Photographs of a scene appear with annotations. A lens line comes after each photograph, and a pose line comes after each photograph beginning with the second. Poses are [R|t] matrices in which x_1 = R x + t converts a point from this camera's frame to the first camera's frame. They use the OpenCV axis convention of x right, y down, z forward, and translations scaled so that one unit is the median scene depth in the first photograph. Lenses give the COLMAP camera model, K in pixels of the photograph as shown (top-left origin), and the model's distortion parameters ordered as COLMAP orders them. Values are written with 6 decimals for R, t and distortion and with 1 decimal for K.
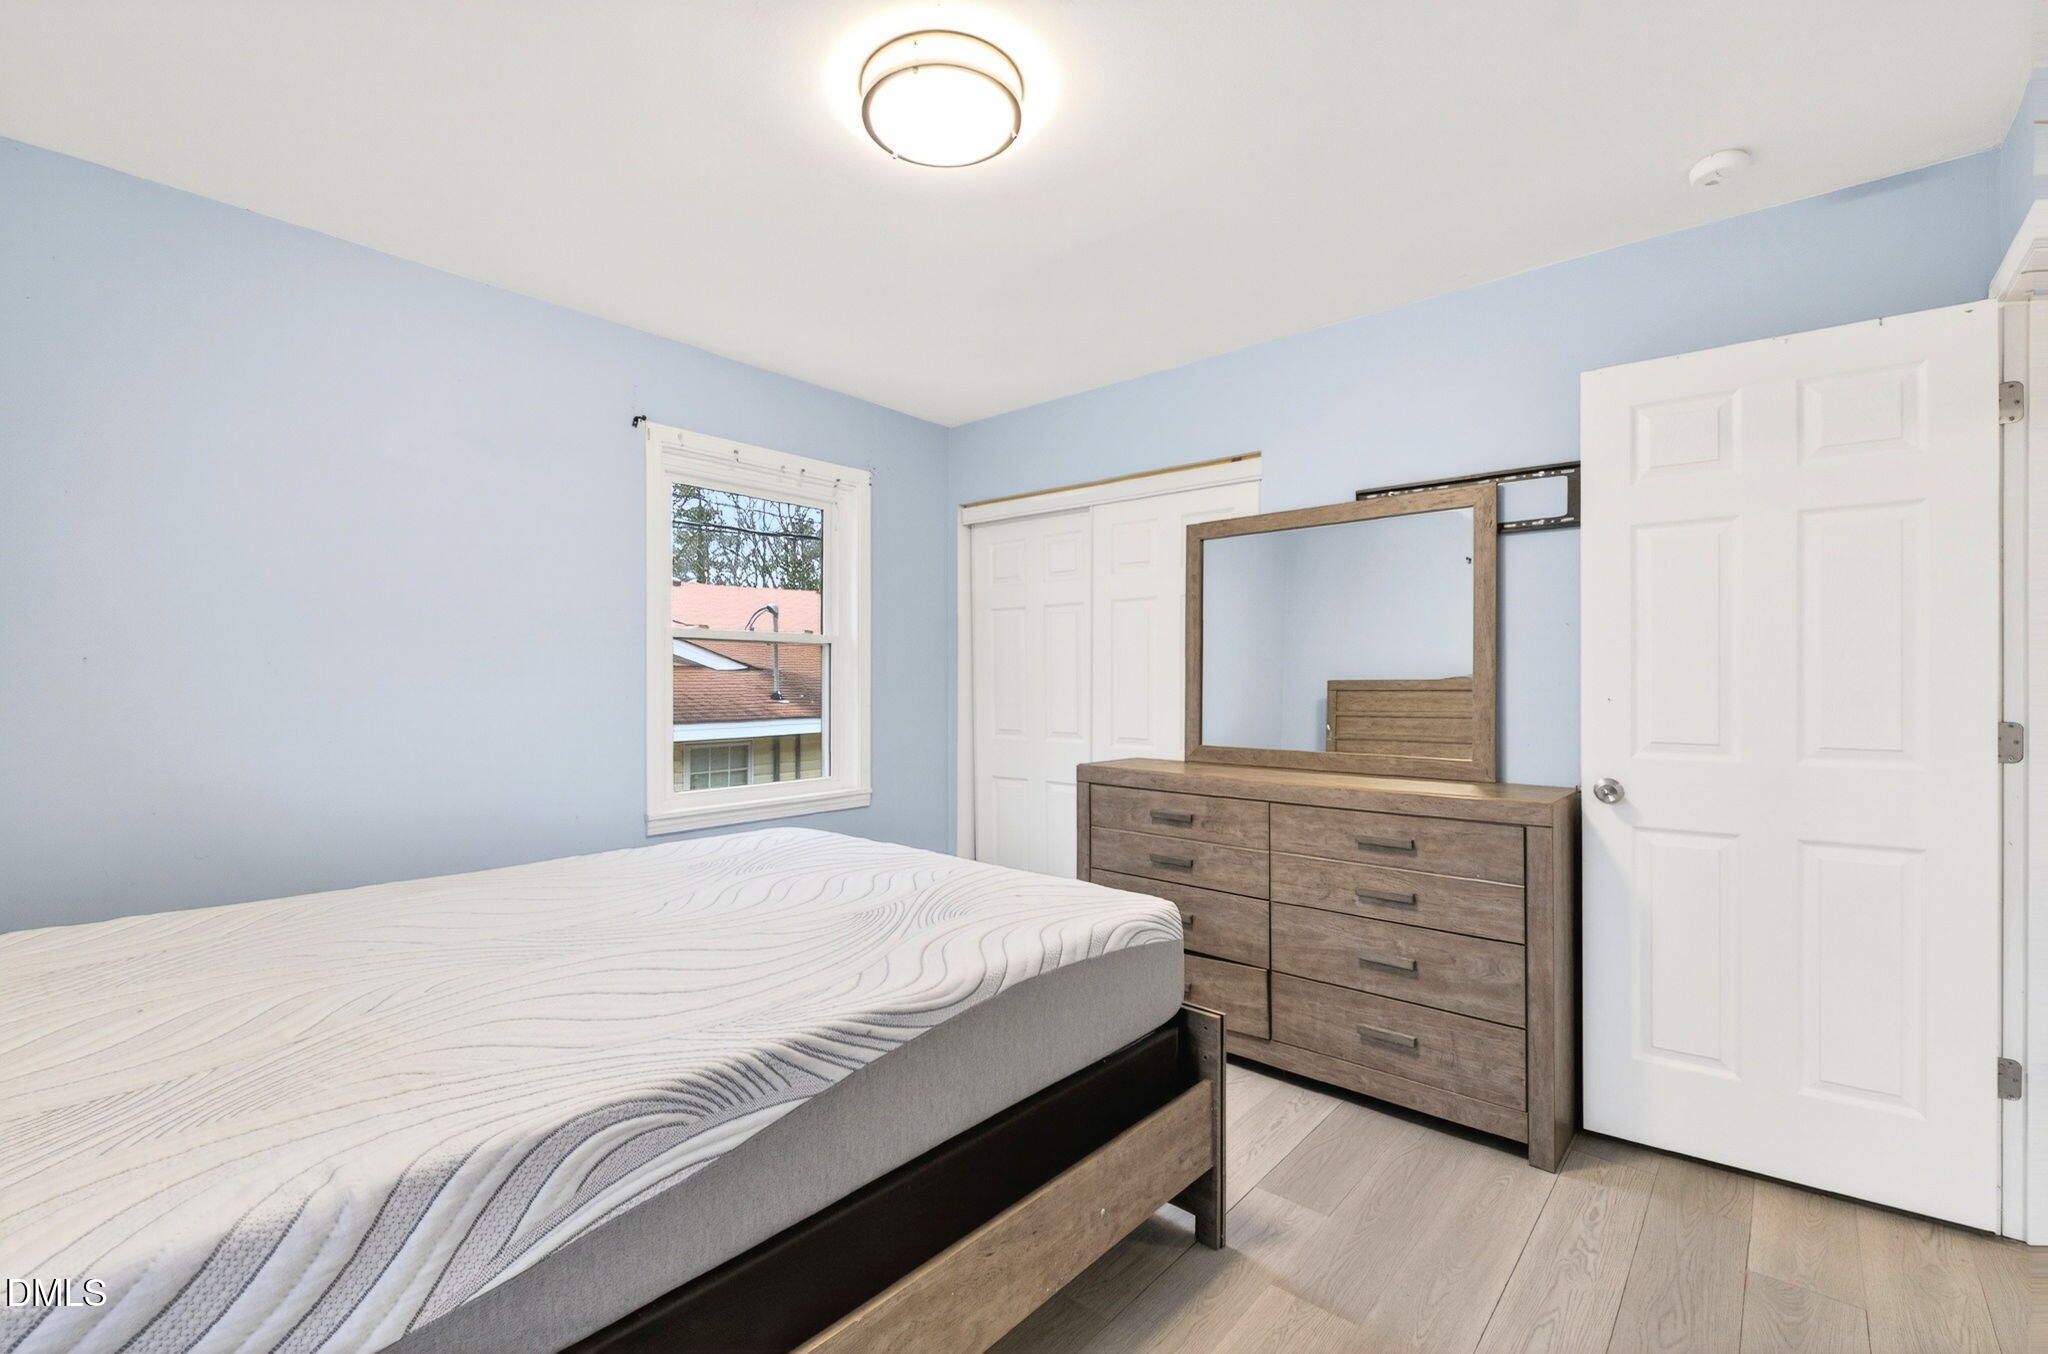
lens RADIAL K [[897.4, 0, 988.1], [0, 897.4, 665.7], [0, 0, 1]] dist [0.000280, -0.000035]
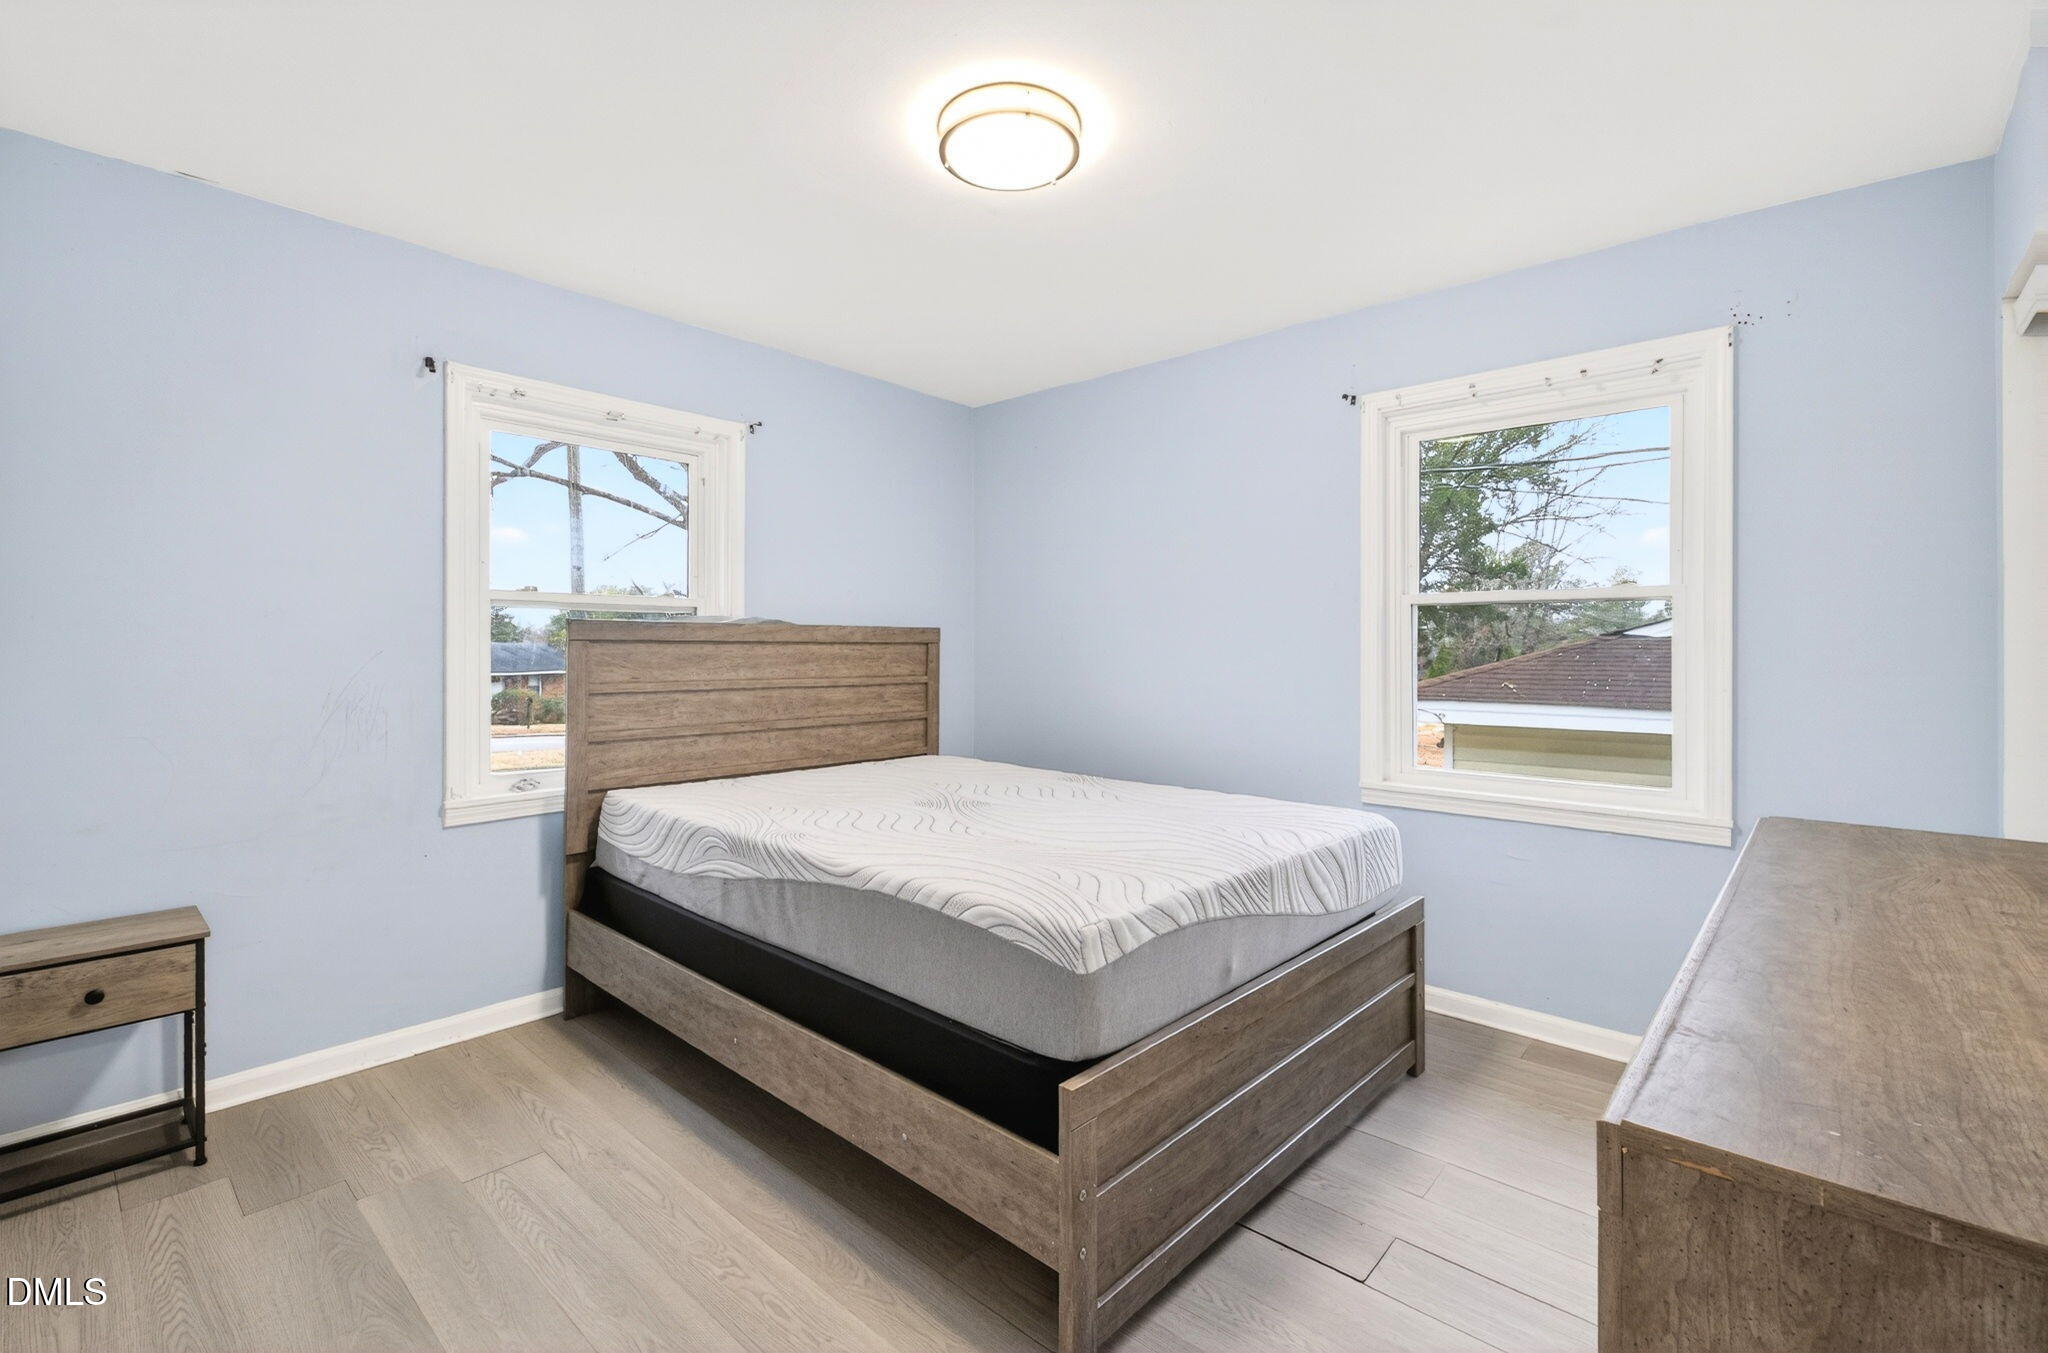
lens RADIAL K [[897.4, 0, 988.1], [0, 897.4, 665.2], [0, 0, 1]] dist [0.000280, -0.000035]
pose [[-0.026346, 0.009378, -0.999609, 1.166963], [0.008698, 0.999920, 0.009152, 0.031569], [0.999615, -0.008453, -0.026425, 1.103374]]
